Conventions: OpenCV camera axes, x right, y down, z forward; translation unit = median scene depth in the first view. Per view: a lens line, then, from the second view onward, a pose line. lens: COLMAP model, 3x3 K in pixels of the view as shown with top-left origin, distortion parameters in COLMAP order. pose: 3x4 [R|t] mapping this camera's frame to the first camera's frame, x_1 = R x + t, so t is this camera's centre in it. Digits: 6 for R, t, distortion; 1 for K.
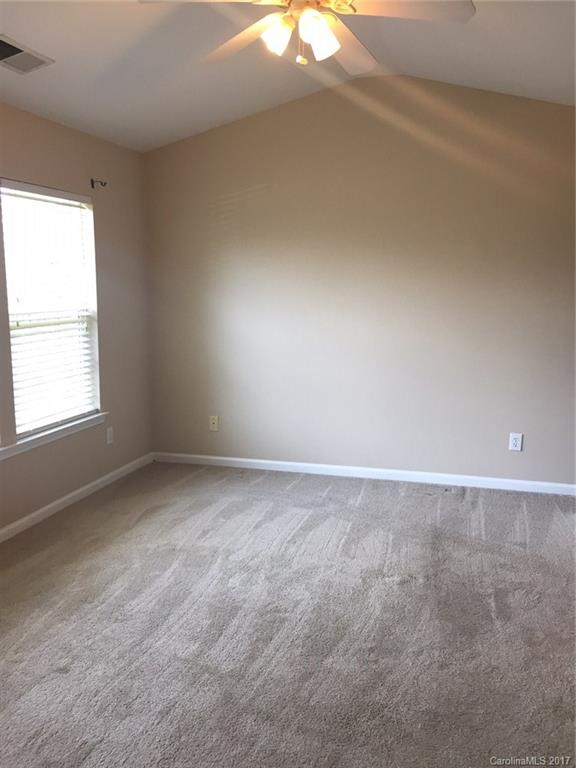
lens RADIAL K [[655.1, 0, 283.3], [0, 655.1, 385.3], [0, 0, 1]] dist [0.049042, -0.067739]
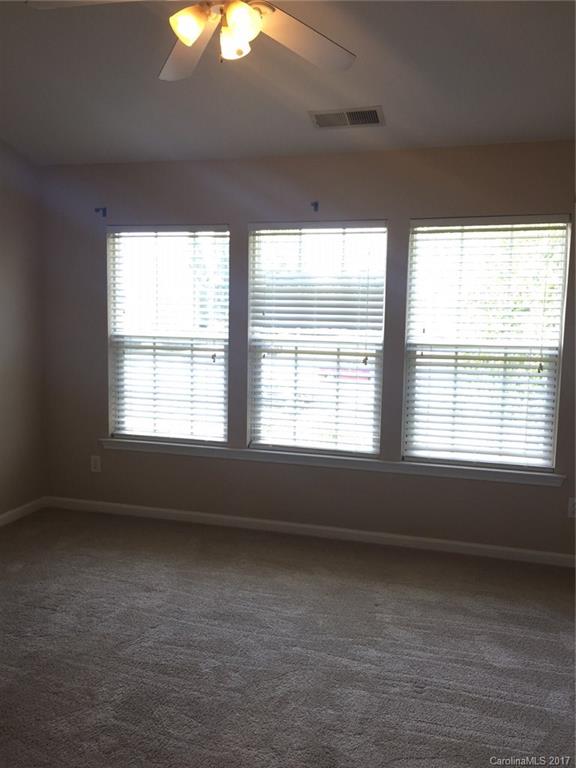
lens RADIAL K [[655.1, 0, 288.9], [0, 655.1, 379.3], [0, 0, 1]] dist [0.049042, -0.067739]
pose [[-0.001377, 0.092027, -0.995756, 0.568288], [-0.171146, 0.981043, 0.090904, -0.098008], [0.985245, 0.170545, 0.014399, 0.689291]]
